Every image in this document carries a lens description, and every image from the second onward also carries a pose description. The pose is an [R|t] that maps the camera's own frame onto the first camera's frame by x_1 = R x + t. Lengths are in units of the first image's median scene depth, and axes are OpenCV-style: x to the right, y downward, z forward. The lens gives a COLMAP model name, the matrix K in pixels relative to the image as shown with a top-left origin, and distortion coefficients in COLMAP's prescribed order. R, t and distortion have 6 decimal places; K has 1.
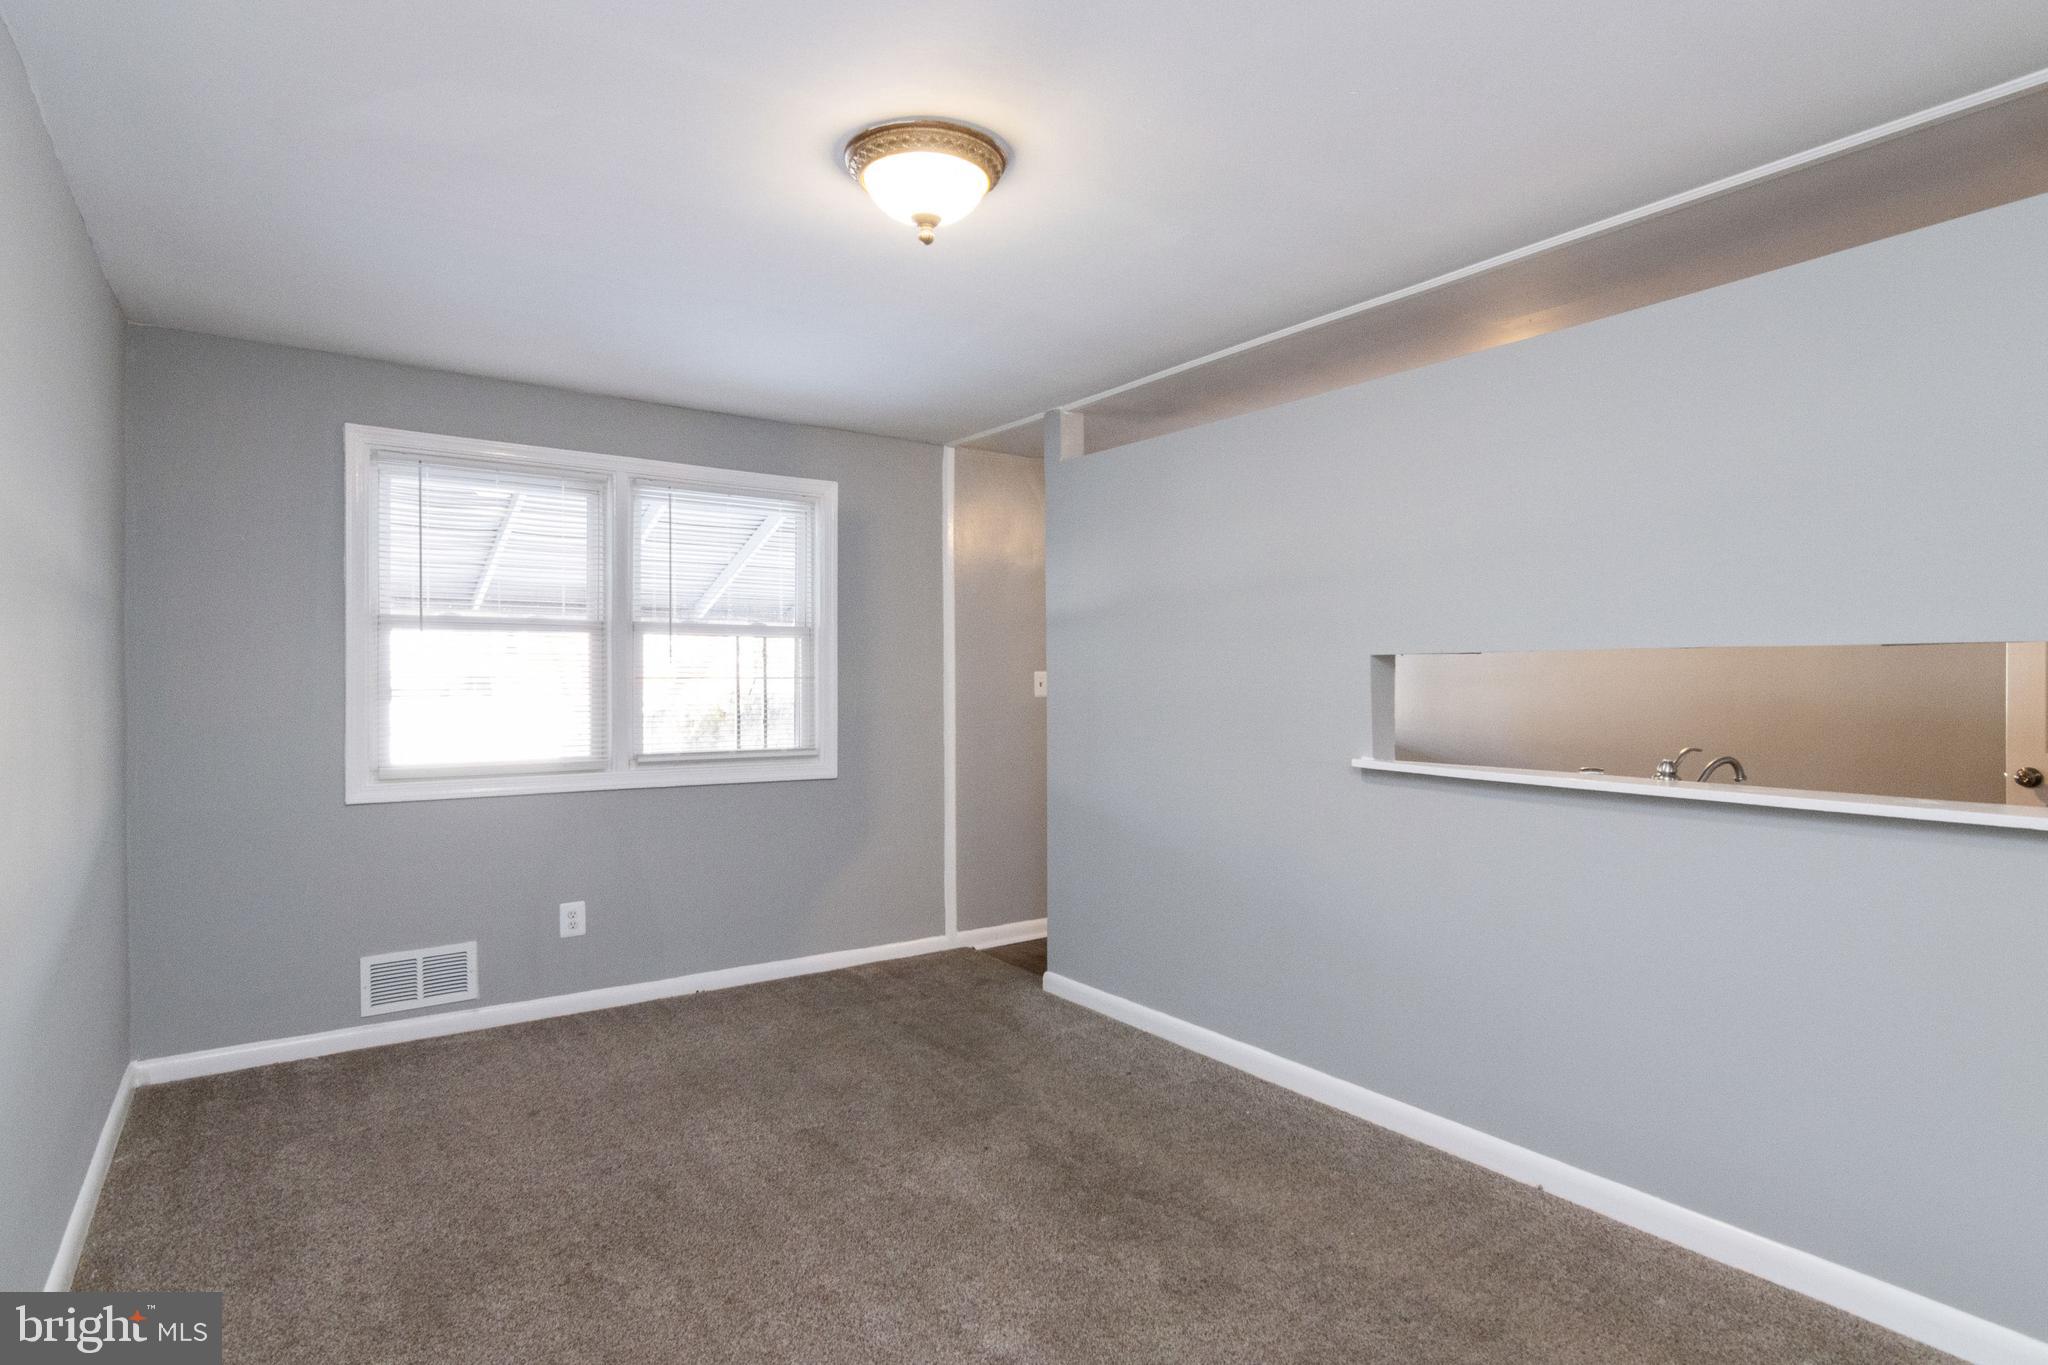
lens RADIAL K [[1056.7, 0, 1027.8], [0, 1056.7, 685.7], [0, 0, 1]] dist [-0.000081, 0.001594]
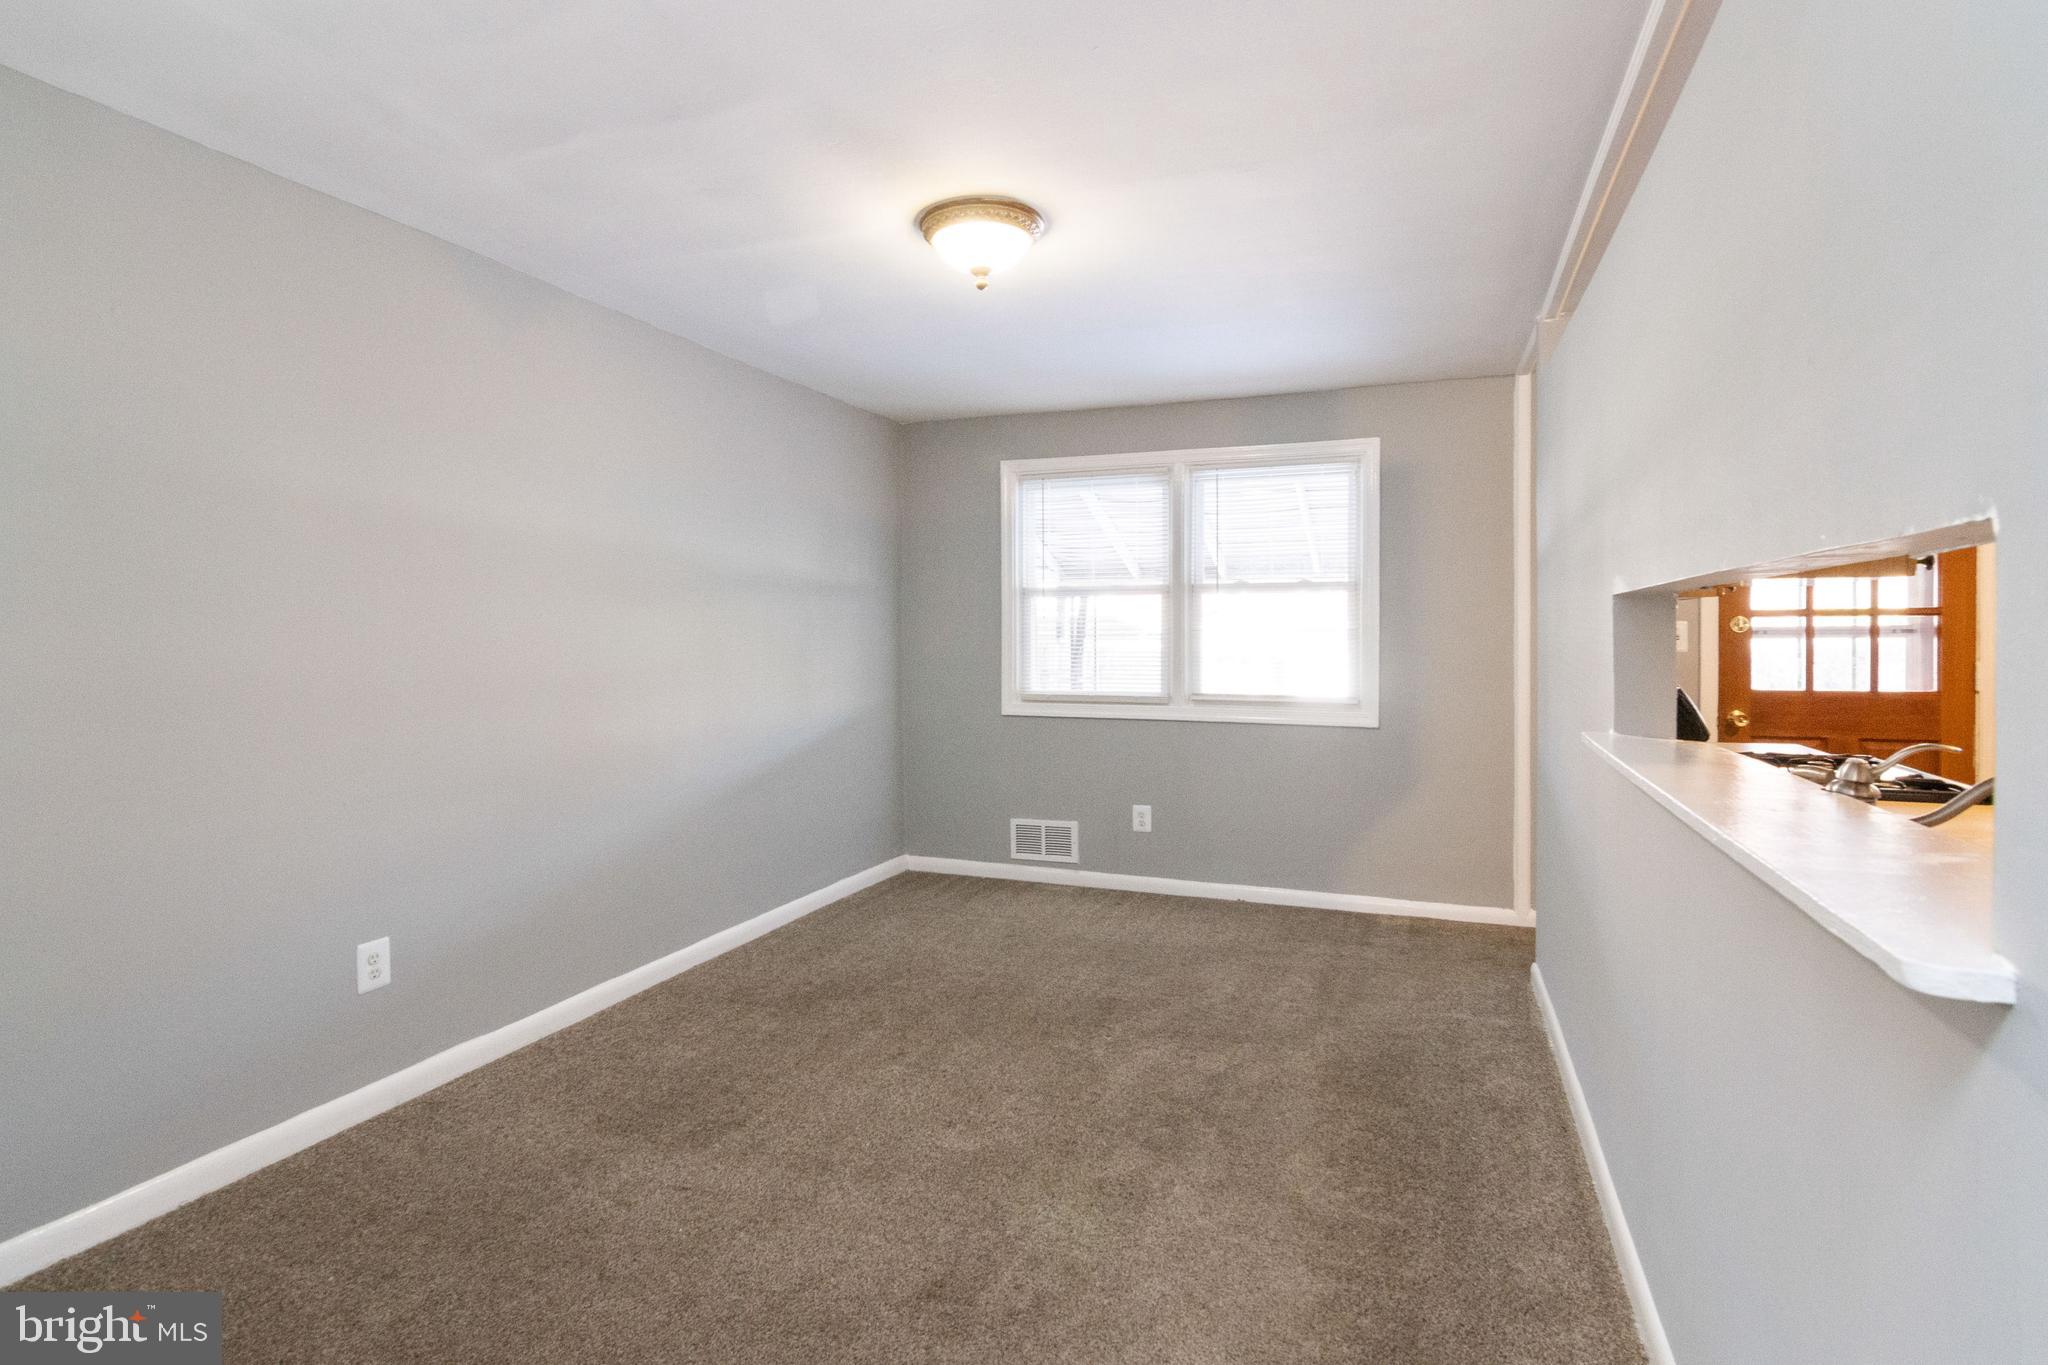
lens RADIAL K [[1056.7, 0, 1057.6], [0, 1056.7, 663.9], [0, 0, 1]] dist [-0.000081, 0.001594]
pose [[0.562983, 0.023921, -0.826122, 0.580611], [-0.004168, 0.999651, 0.026105, 0.000042], [0.826458, -0.011253, 0.562886, 0.199859]]
